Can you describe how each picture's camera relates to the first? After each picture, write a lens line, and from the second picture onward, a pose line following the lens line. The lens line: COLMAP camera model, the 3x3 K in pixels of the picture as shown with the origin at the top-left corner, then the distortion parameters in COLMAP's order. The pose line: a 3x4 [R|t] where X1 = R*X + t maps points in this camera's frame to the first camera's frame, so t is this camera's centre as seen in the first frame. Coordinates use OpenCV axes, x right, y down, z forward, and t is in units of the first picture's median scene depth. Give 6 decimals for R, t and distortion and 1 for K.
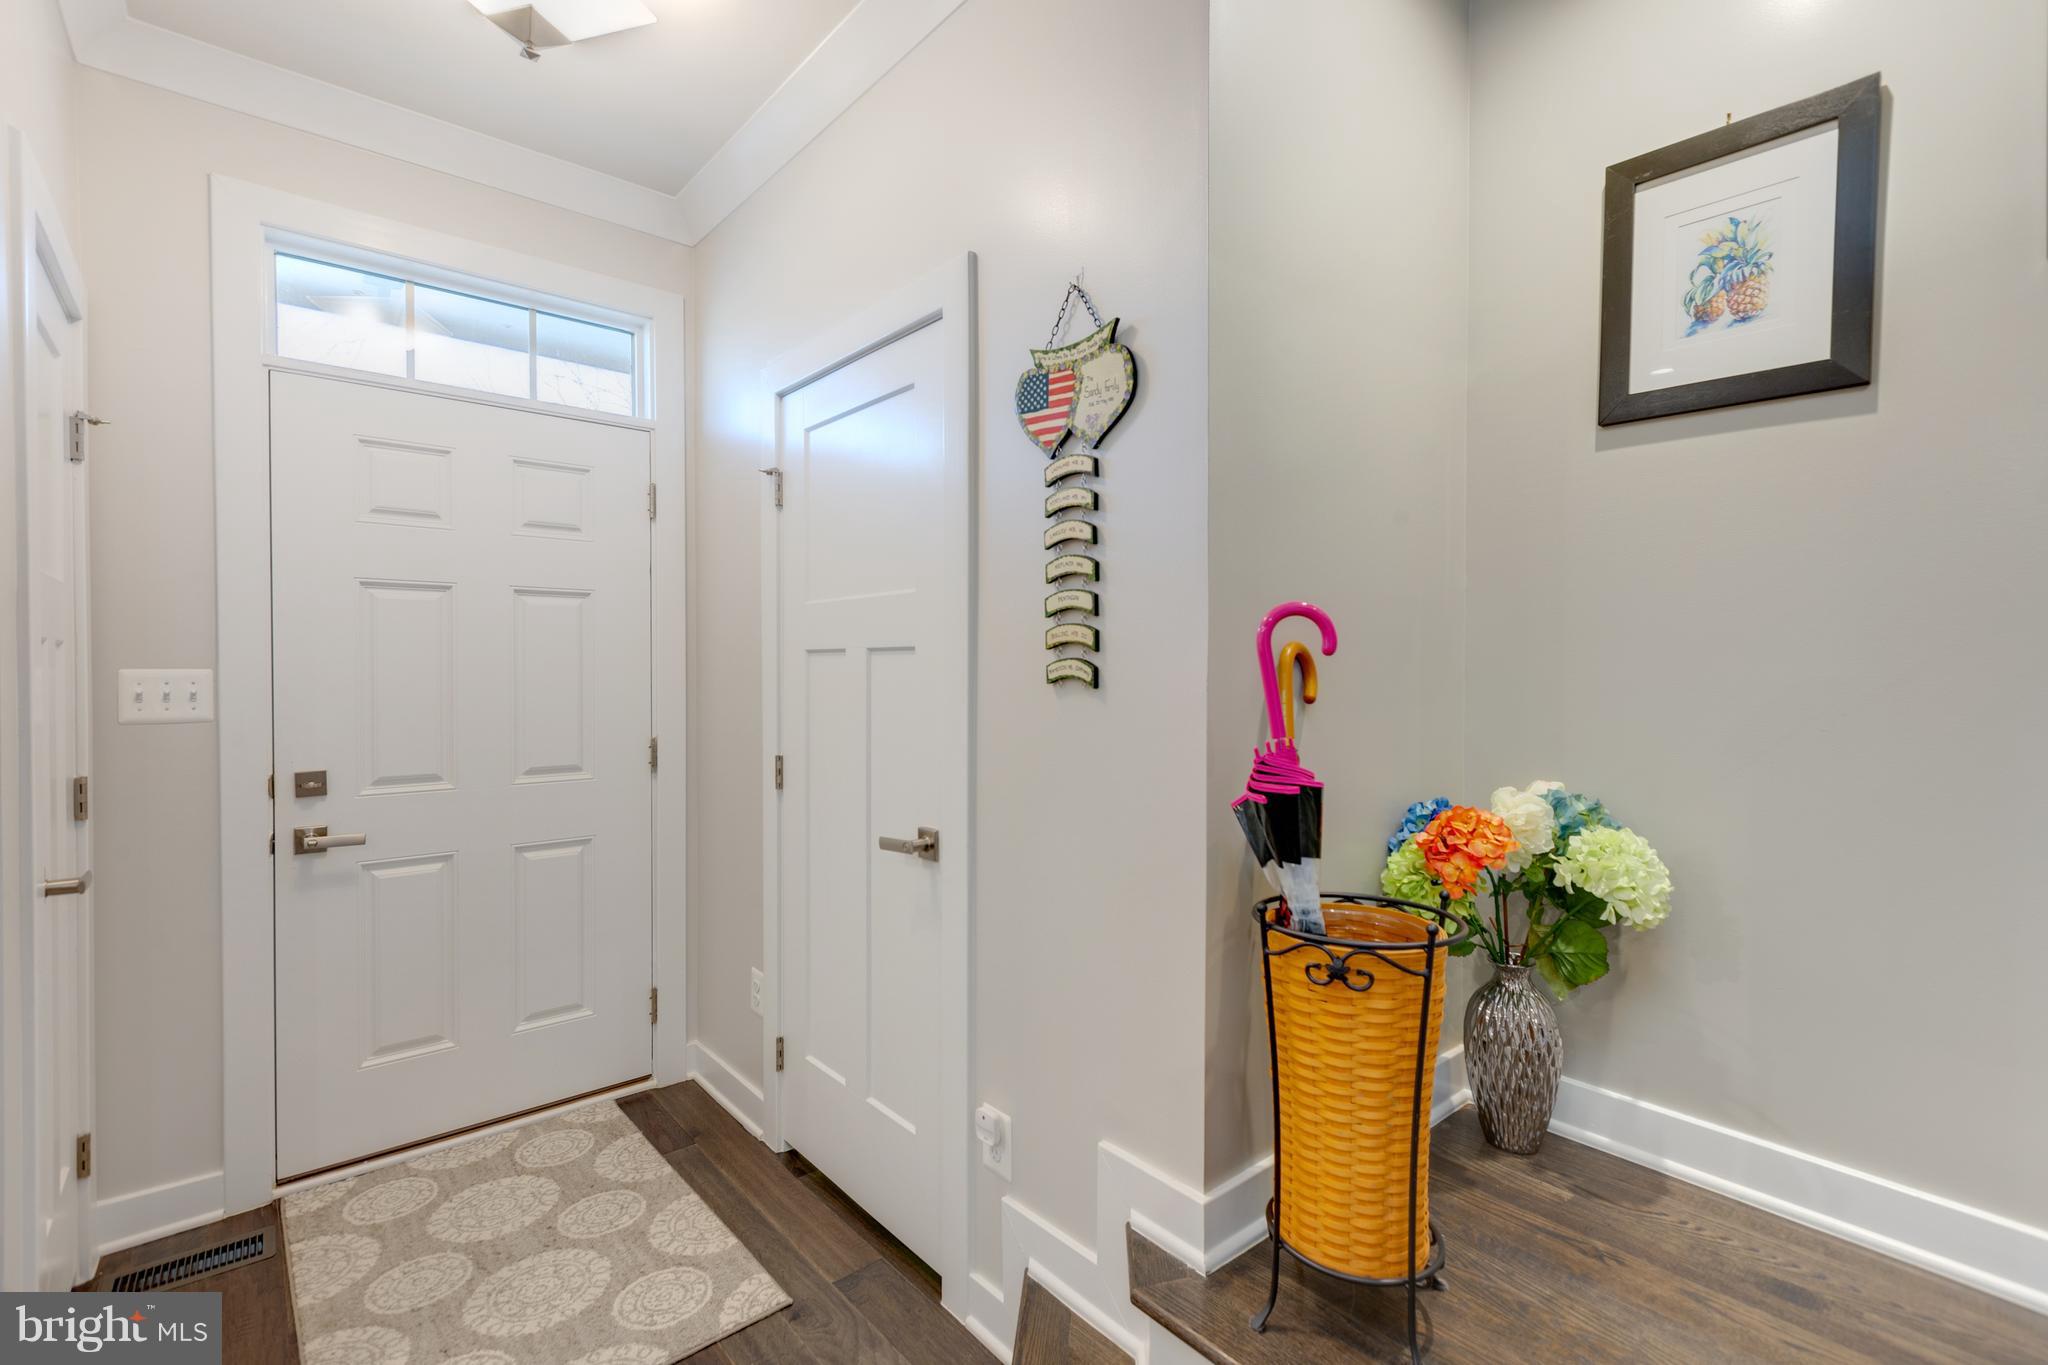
lens RADIAL K [[914.6, 0, 1025.5], [0, 914.6, 677.8], [0, 0, 1]] dist [0.004044, -0.000952]
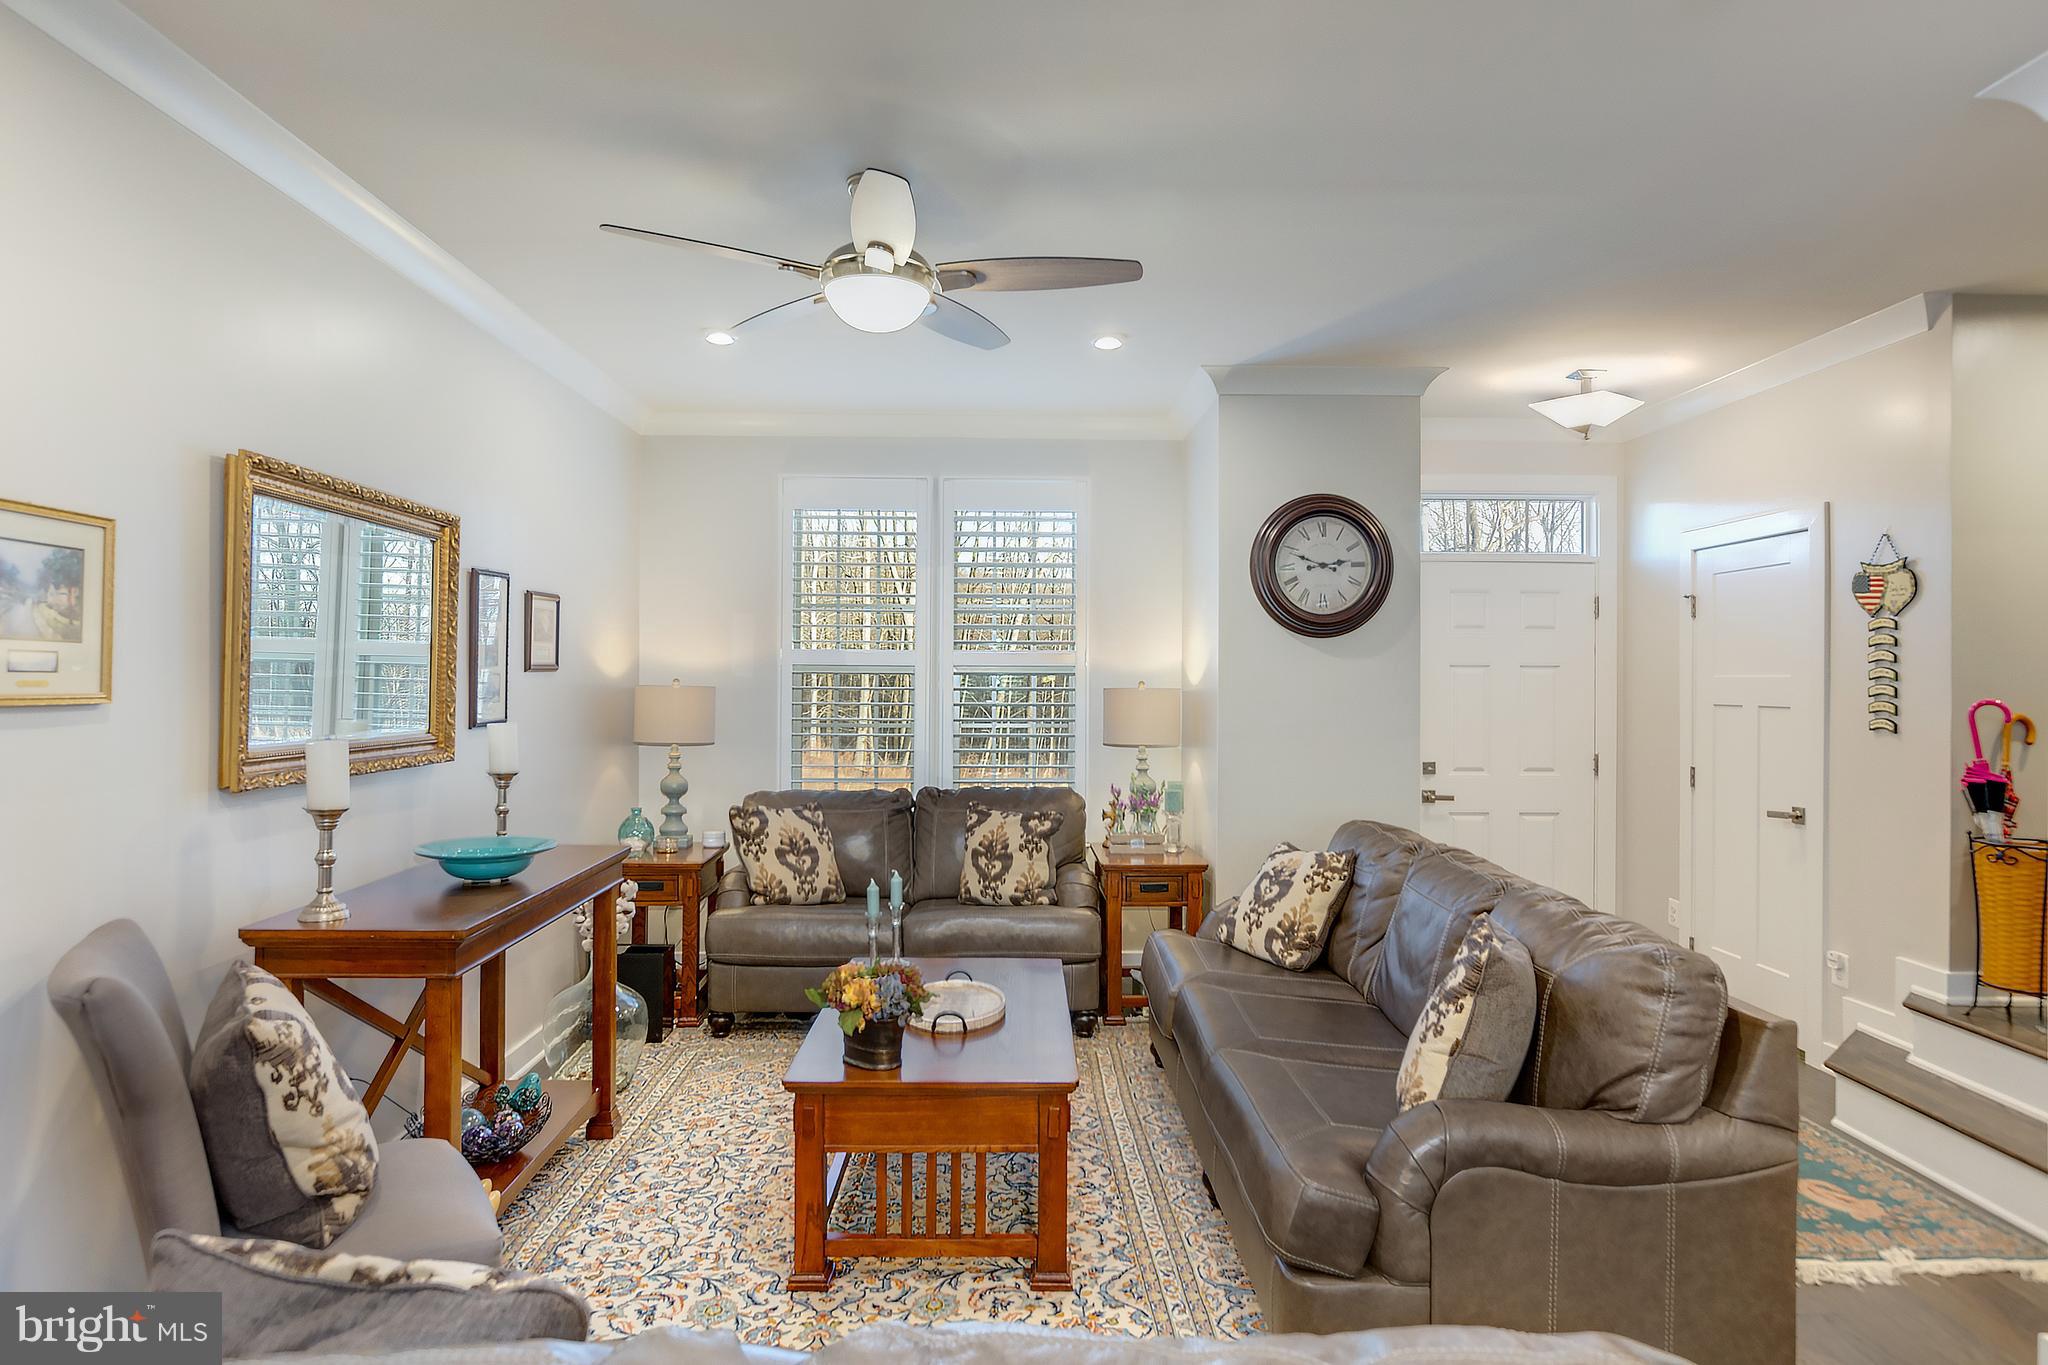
lens RADIAL K [[1198.4, 0, 1025.4], [0, 1198.4, 670.7], [0, 0, 1]] dist [-0.001507, 0.000182]
pose [[0.776265, 0.002030, -0.630404, 0.248524], [-0.015599, 0.999750, -0.015989, -0.054971], [0.630214, 0.022246, 0.776103, -2.250784]]
